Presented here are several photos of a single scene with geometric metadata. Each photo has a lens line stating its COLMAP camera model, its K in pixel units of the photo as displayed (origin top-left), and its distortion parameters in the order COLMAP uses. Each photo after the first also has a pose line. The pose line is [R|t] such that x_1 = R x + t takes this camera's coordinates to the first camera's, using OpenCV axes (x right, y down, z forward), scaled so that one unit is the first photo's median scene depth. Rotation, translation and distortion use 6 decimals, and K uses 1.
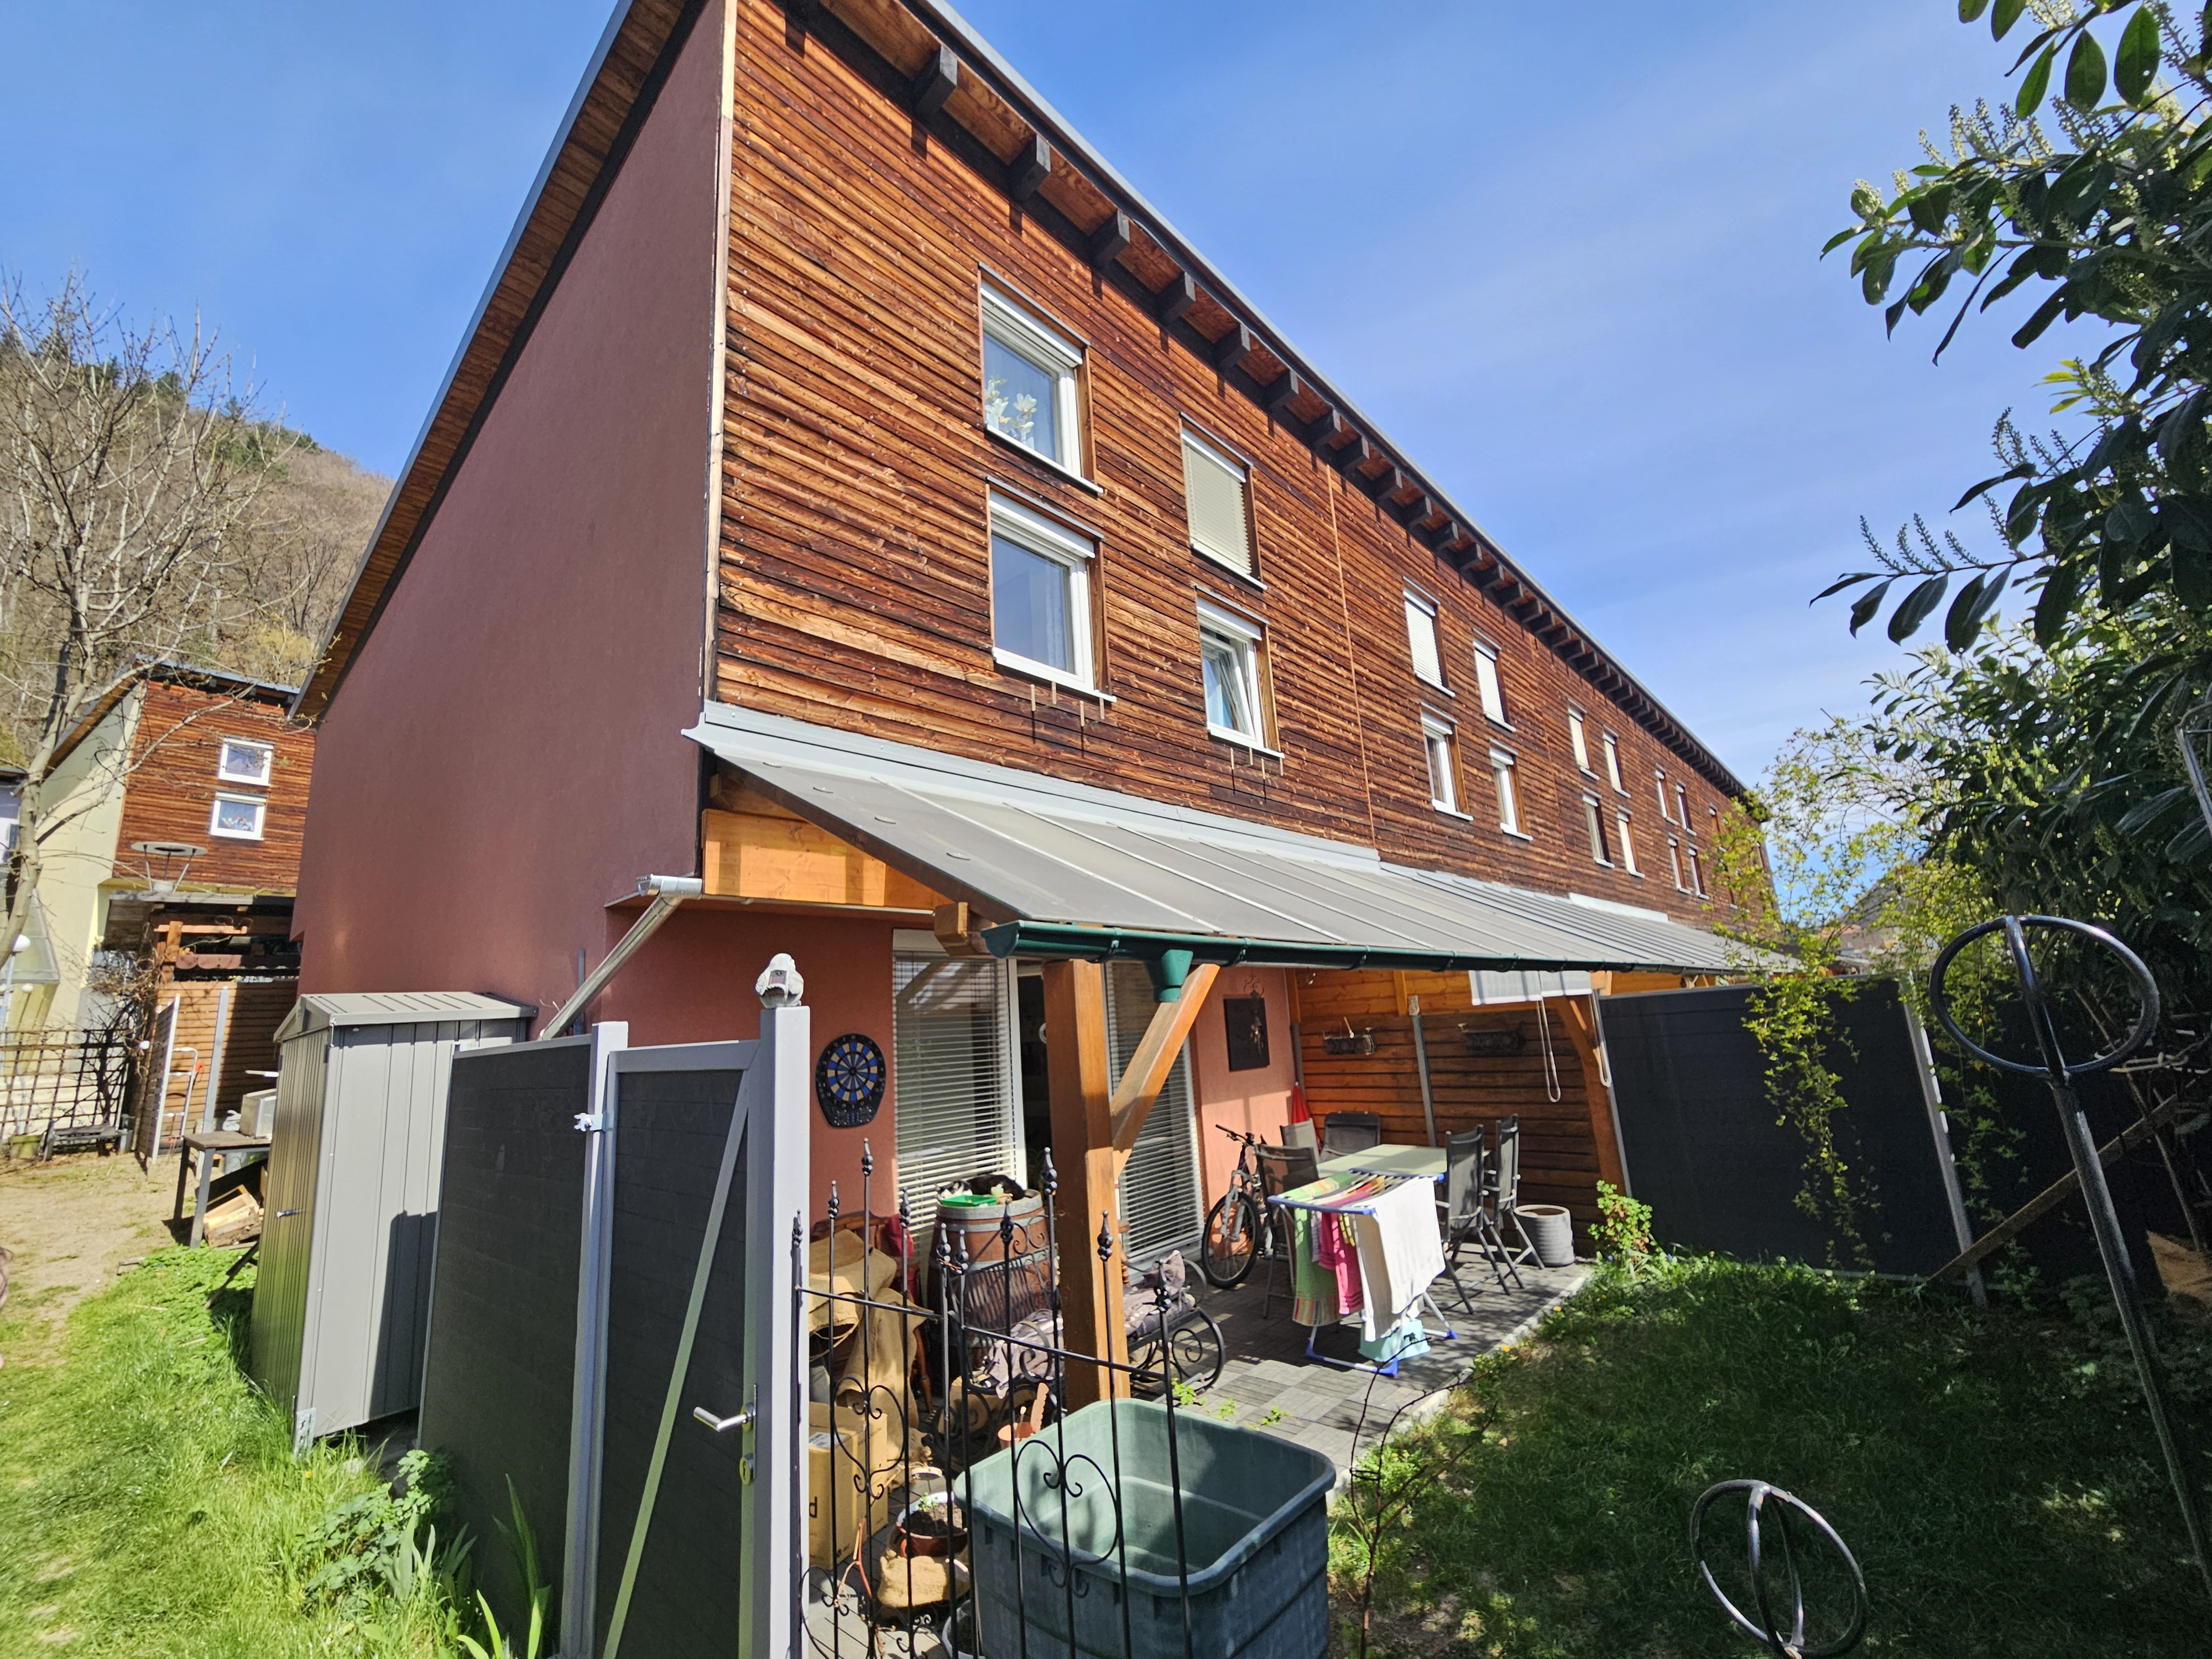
lens RADIAL K [[914.6, 0, 1117.9], [0, 914.6, 834.4], [0, 0, 1]] dist [-0.000943, 0.000667]
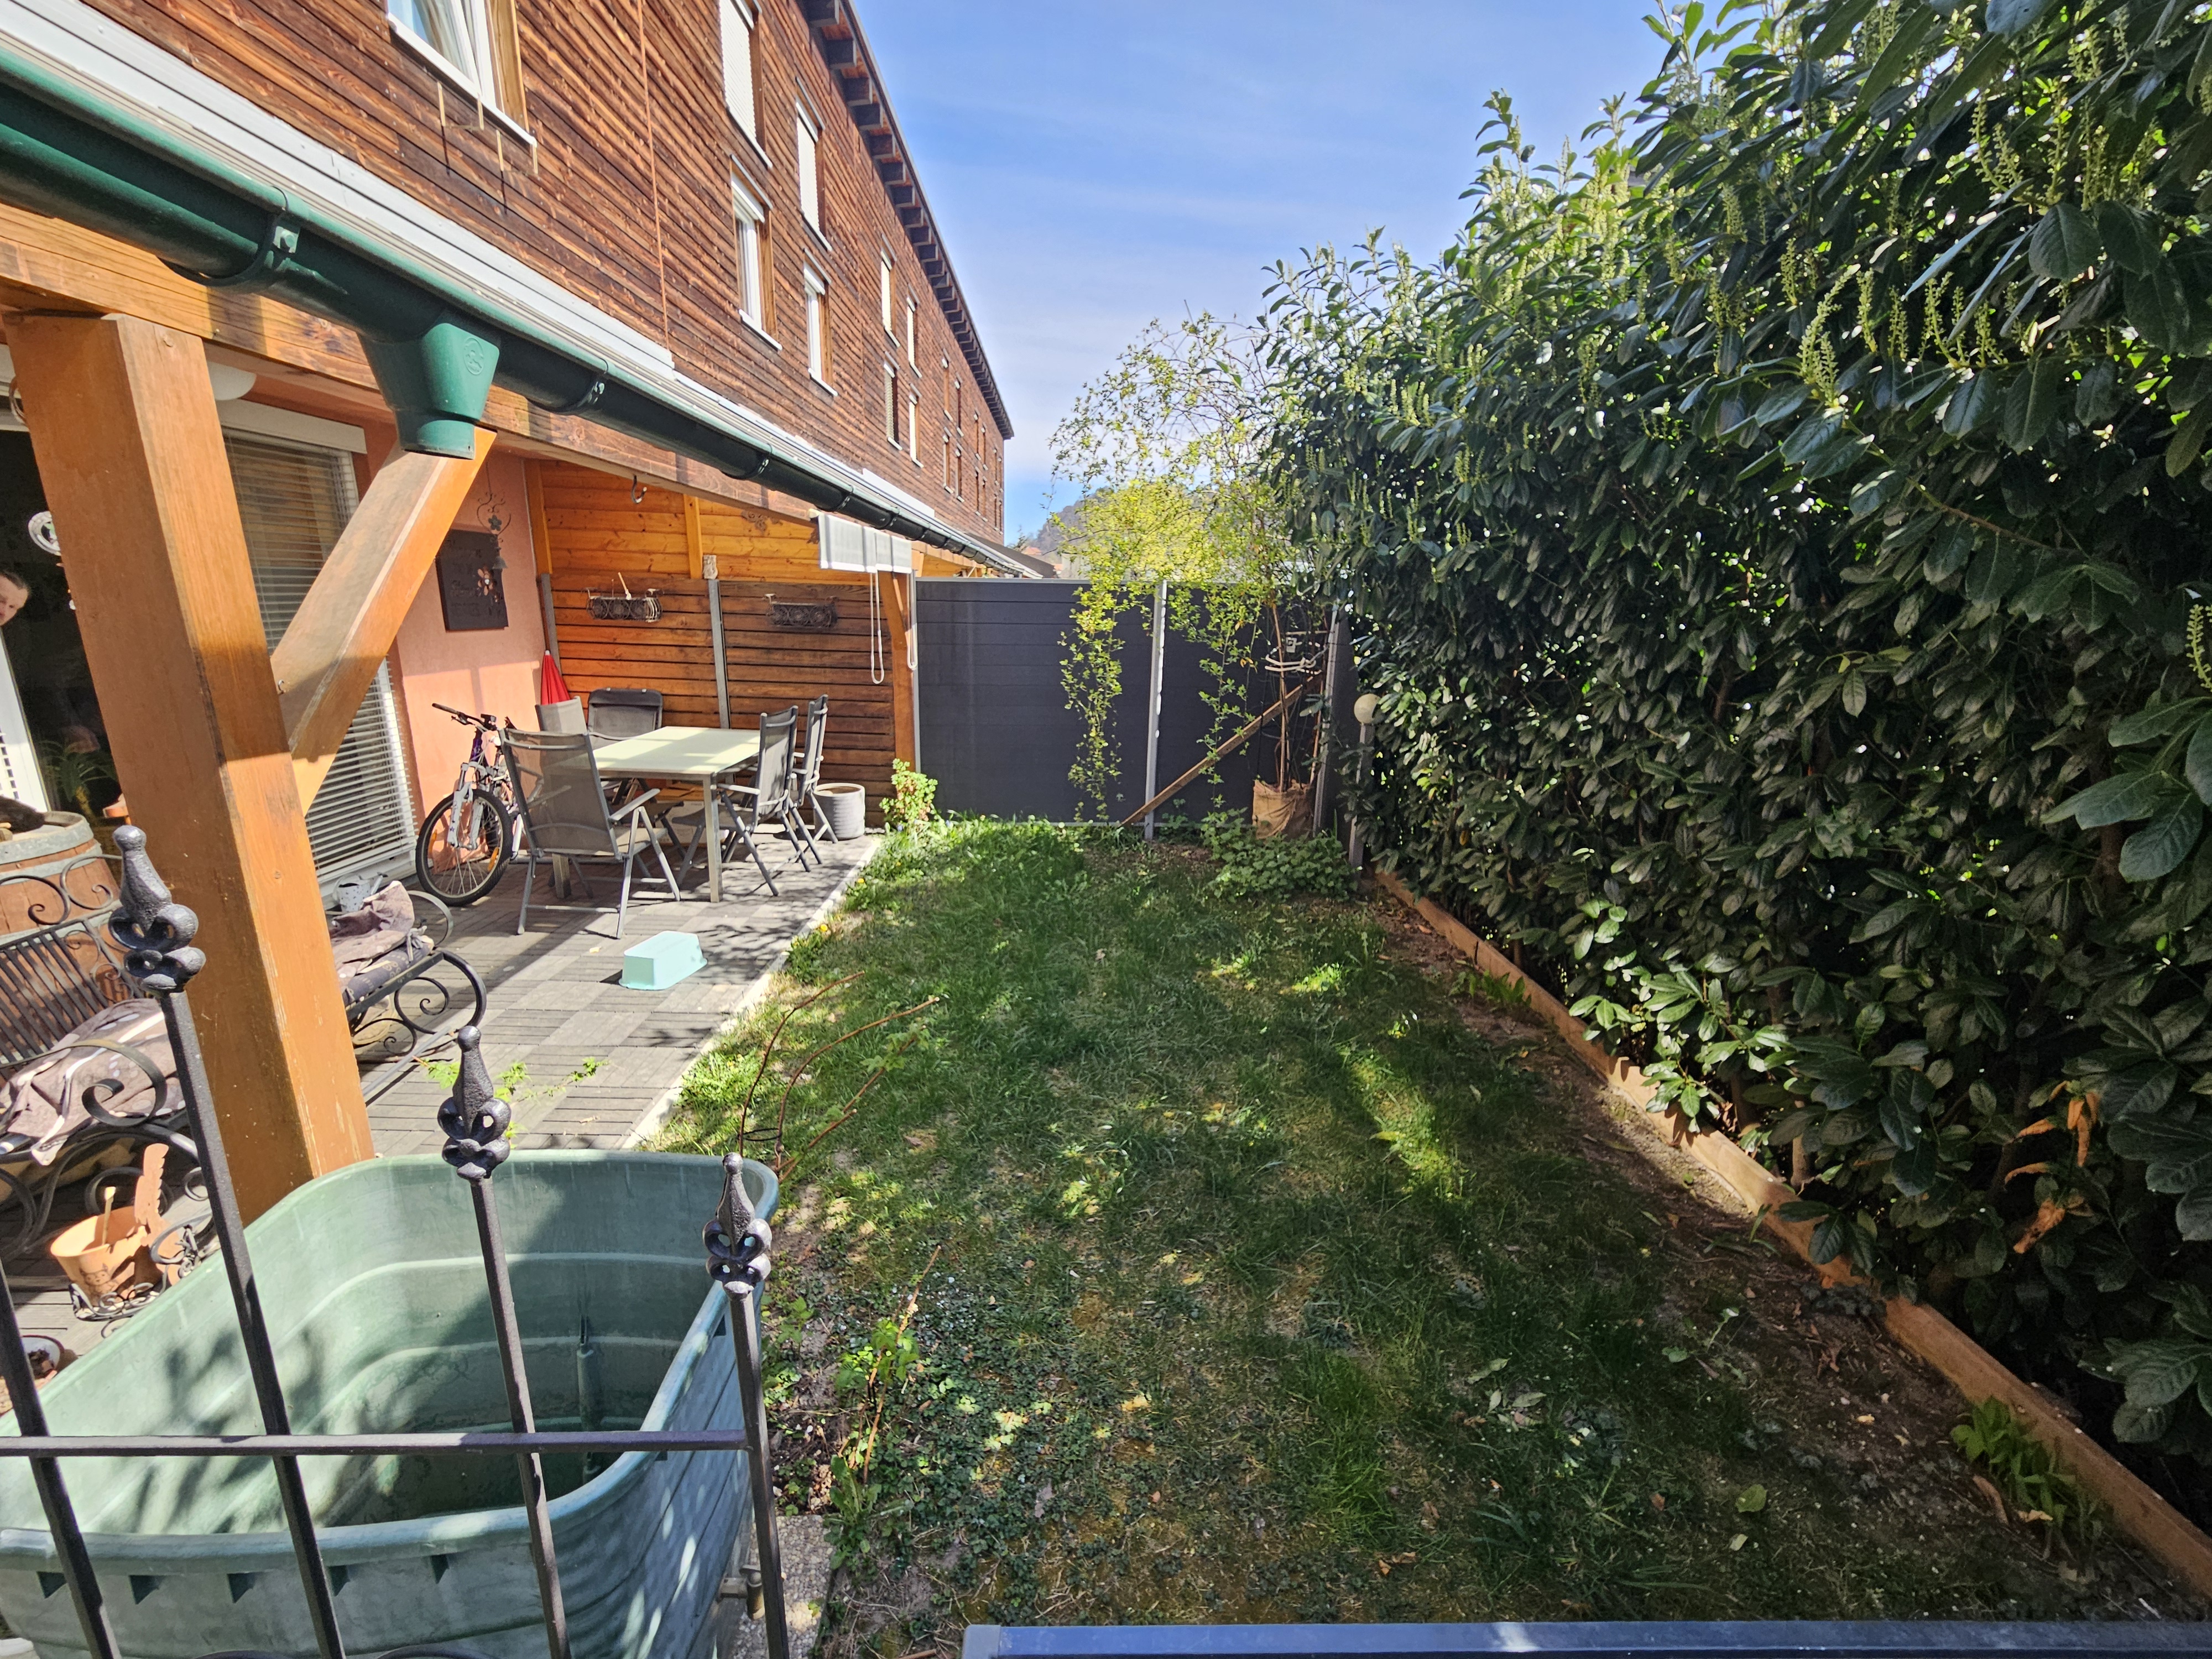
lens RADIAL K [[911.7, 0, 1111.2], [0, 911.7, 837.8], [0, 0, 1]] dist [0.001176, -0.002373]
pose [[0.717845, -0.093535, 0.689892, -0.014979], [-0.218805, 0.910412, 0.351104, 0.053142], [-0.660926, -0.402990, 0.633068, 0.176664]]
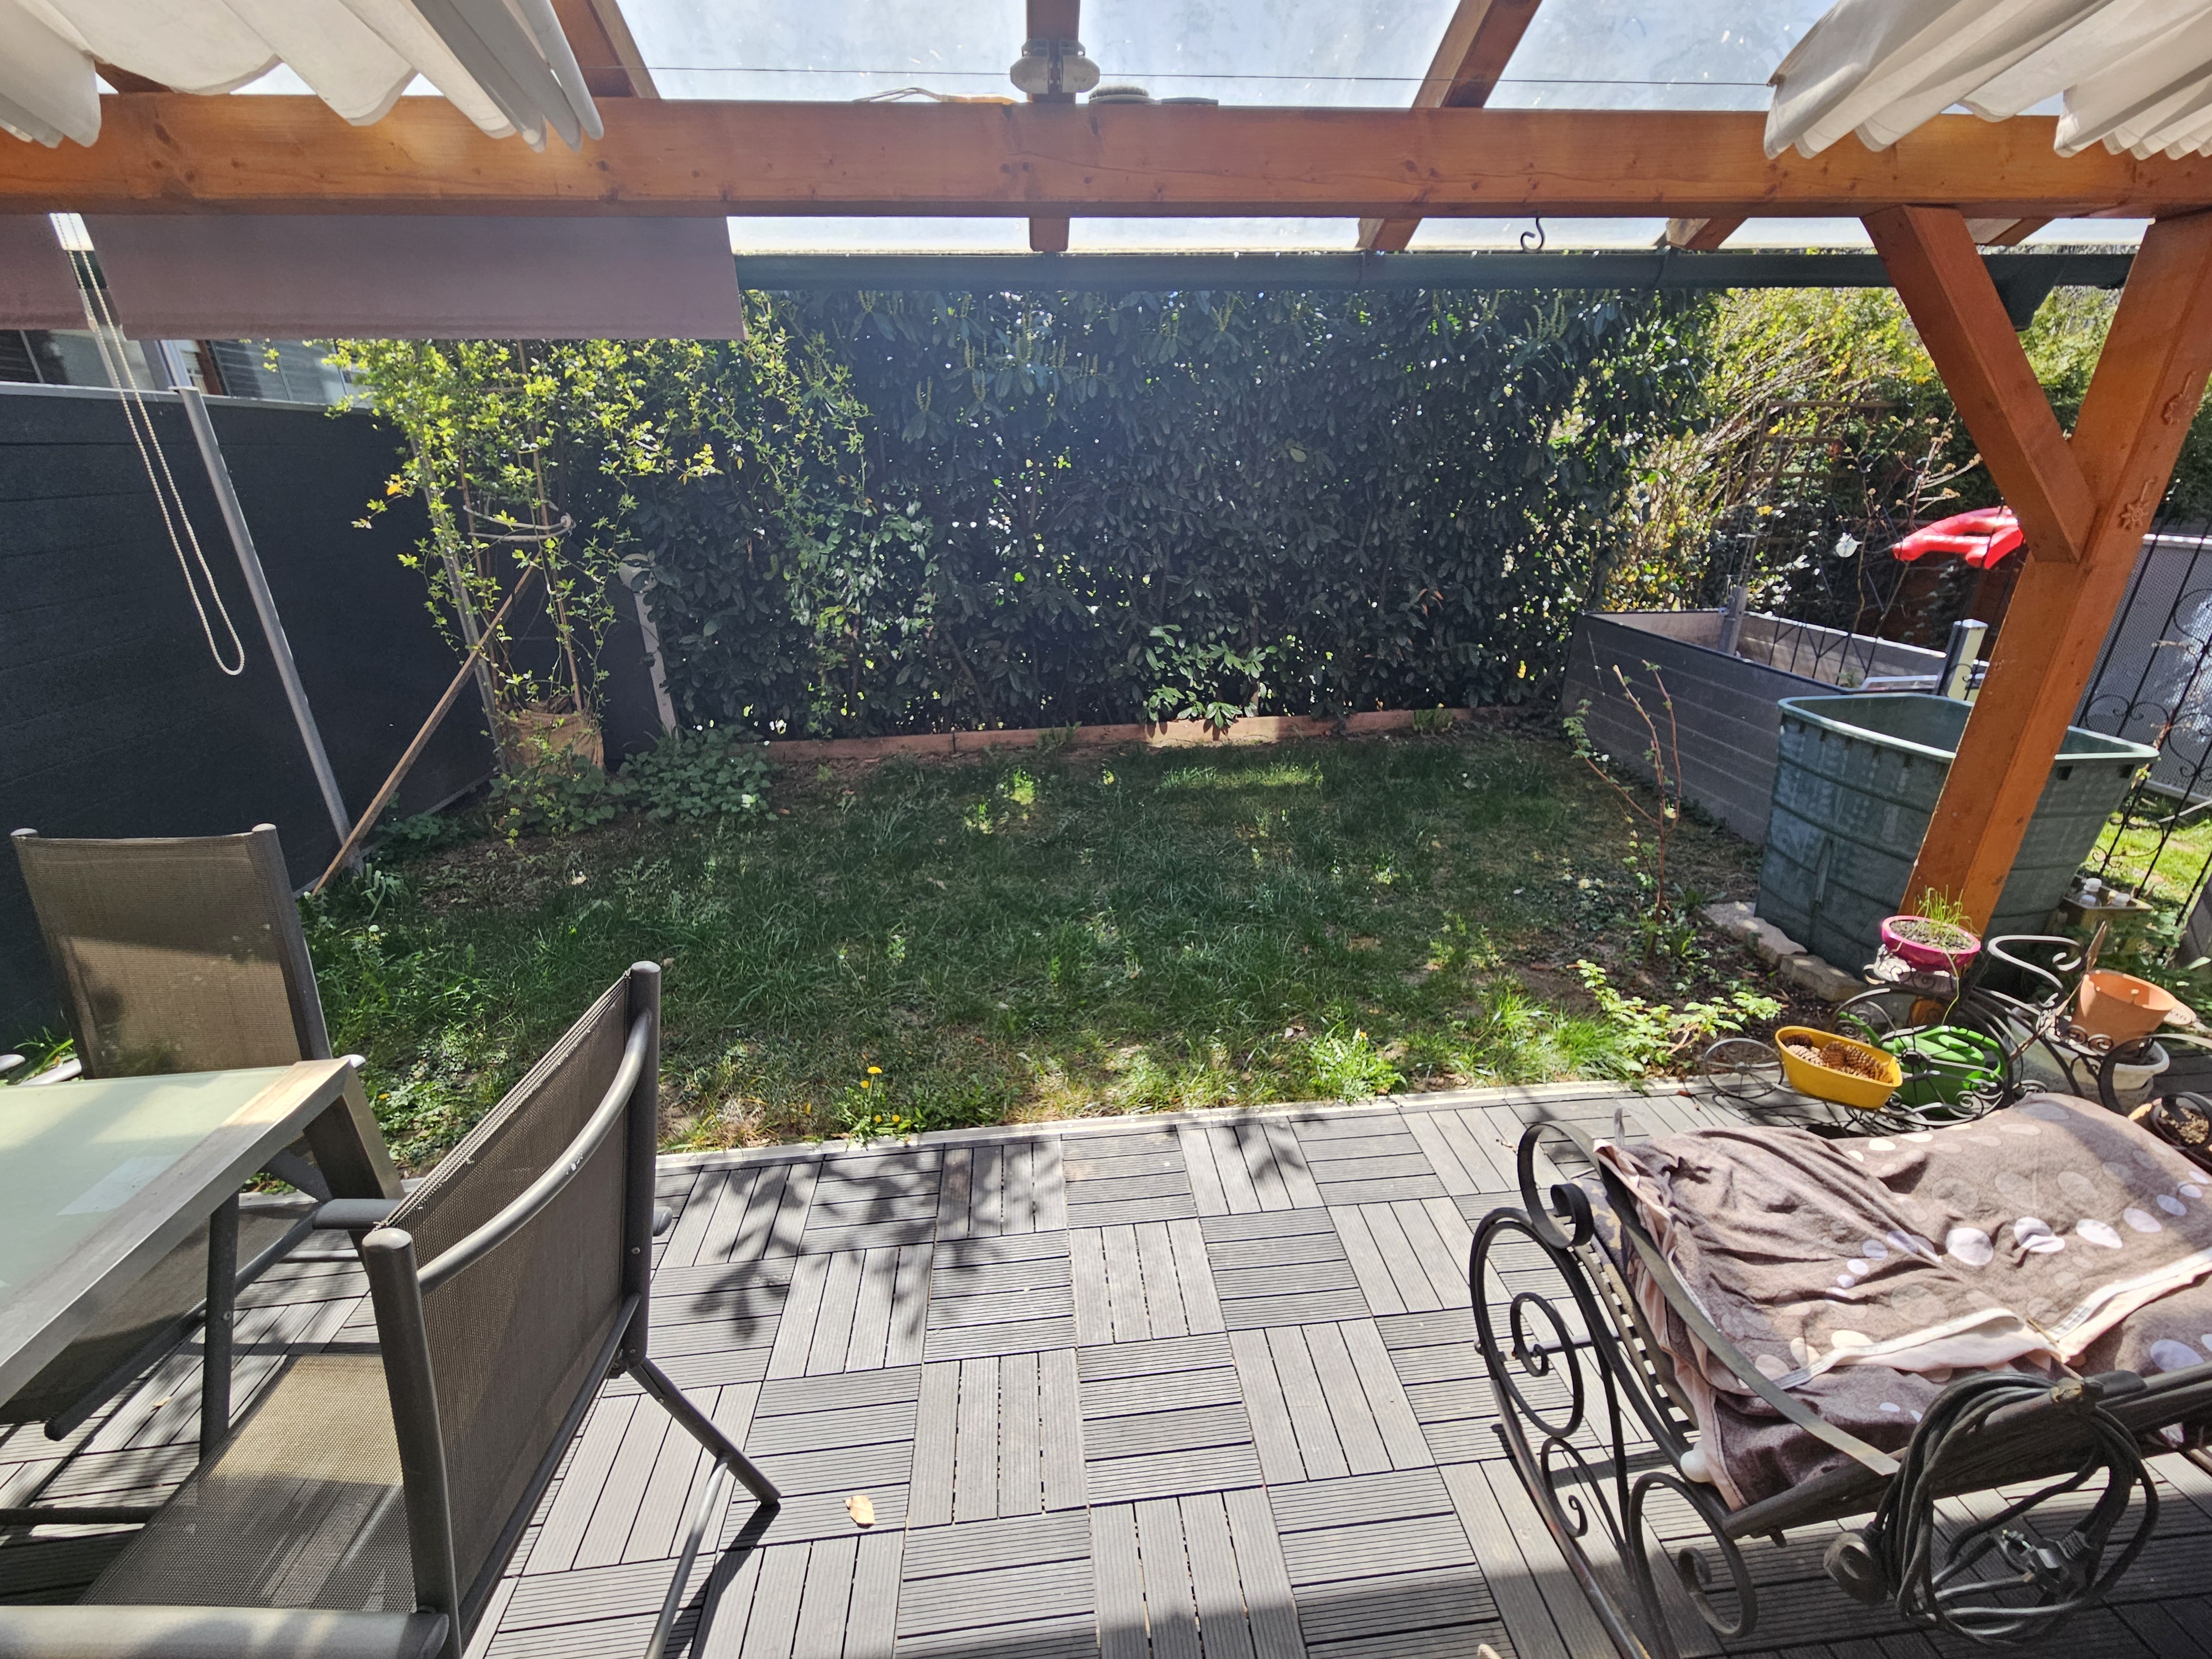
lens RADIAL K [[911.7, 0, 1111.2], [0, 911.7, 837.8], [0, 0, 1]] dist [0.001176, -0.002373]
pose [[-0.736197, -0.188836, 0.649888, 0.008405], [-0.081364, 0.978014, 0.192009, 0.256917], [-0.671858, 0.088479, -0.735376, 1.023913]]
